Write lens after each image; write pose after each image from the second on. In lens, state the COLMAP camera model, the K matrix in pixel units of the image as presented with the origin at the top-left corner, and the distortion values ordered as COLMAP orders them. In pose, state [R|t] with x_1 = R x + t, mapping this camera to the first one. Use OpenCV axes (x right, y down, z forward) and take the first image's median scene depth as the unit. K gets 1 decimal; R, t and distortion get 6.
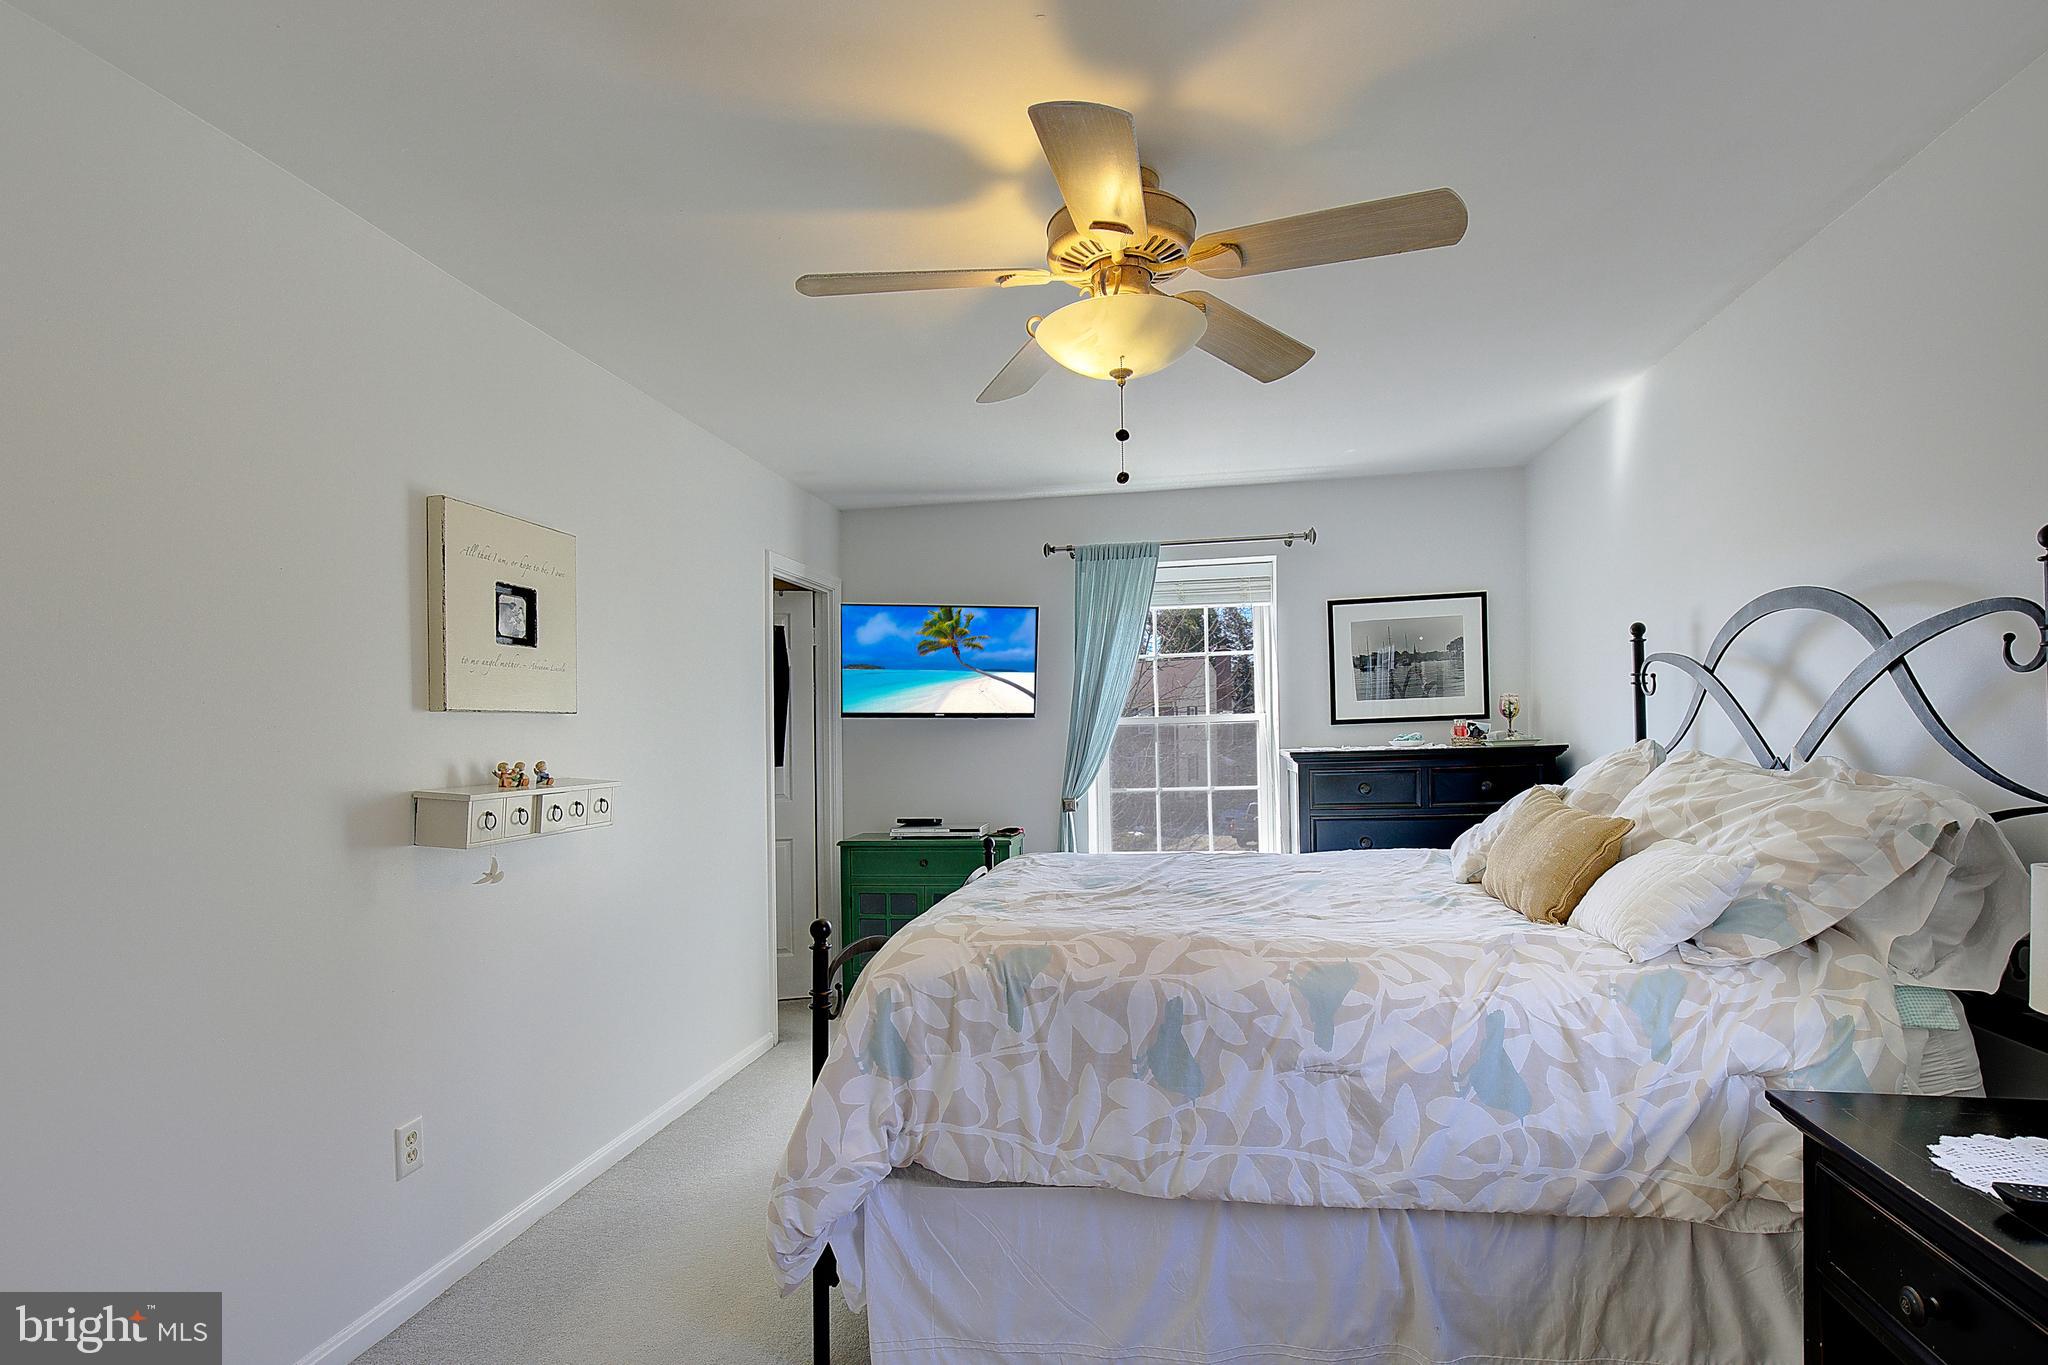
lens RADIAL K [[979.0, 0, 1052.5], [0, 979.0, 709.3], [0, 0, 1]] dist [-0.031333, 0.000359]
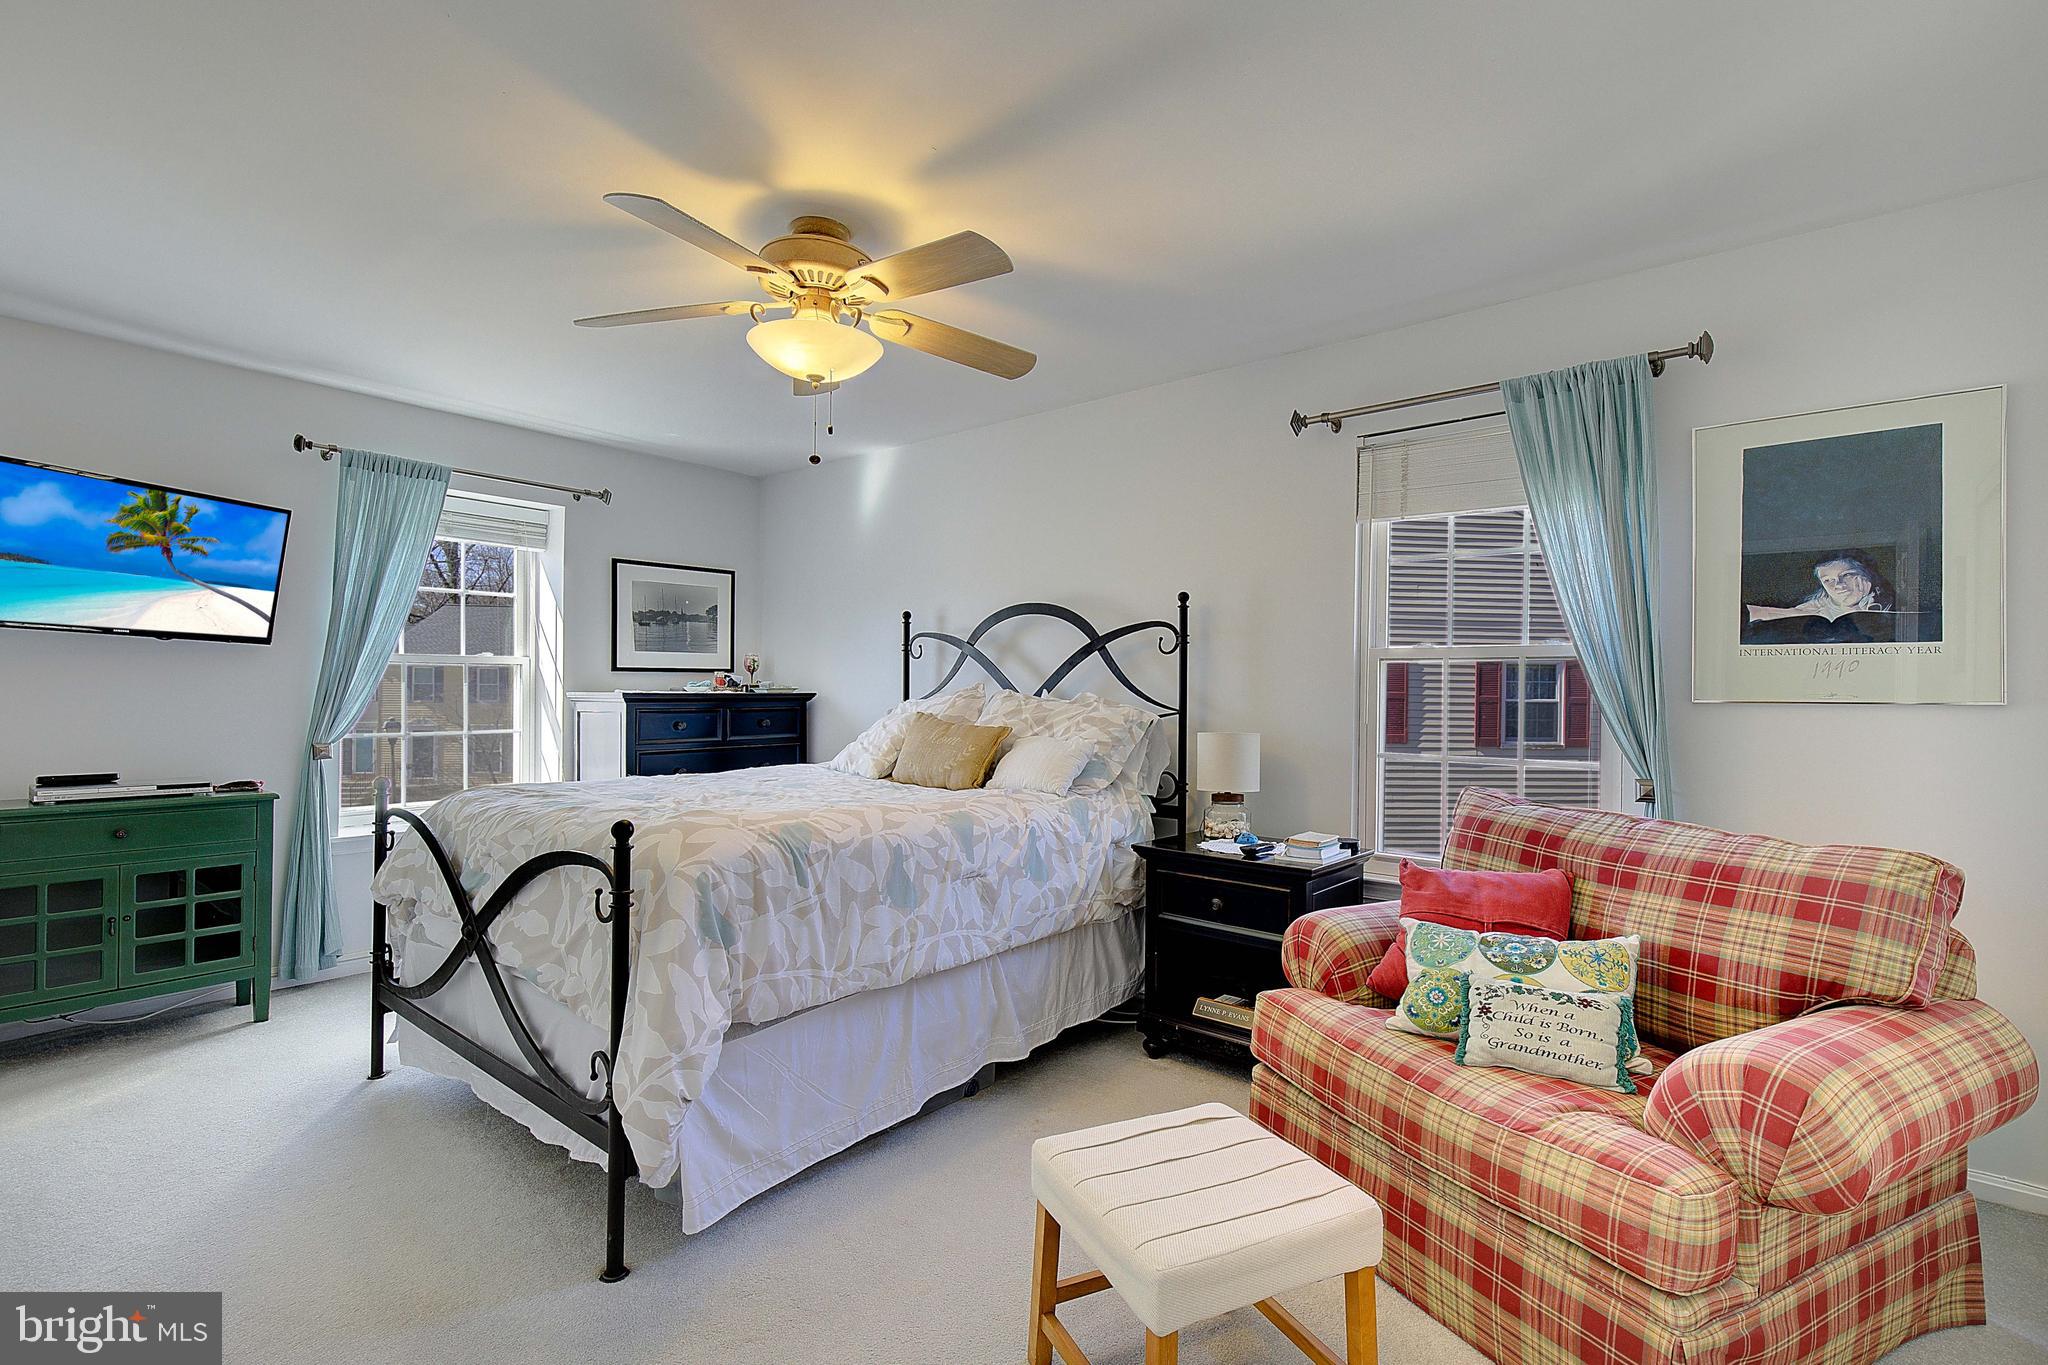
lens RADIAL K [[934.3, 0, 1024.5], [0, 934.3, 685.5], [0, 0, 1]] dist [-0.010995, -0.000769]
pose [[0.506513, 0.033054, 0.861599, -0.844384], [-0.038161, 0.999145, -0.015897, 0.067793], [-0.861387, -0.024827, 0.507341, 0.132776]]
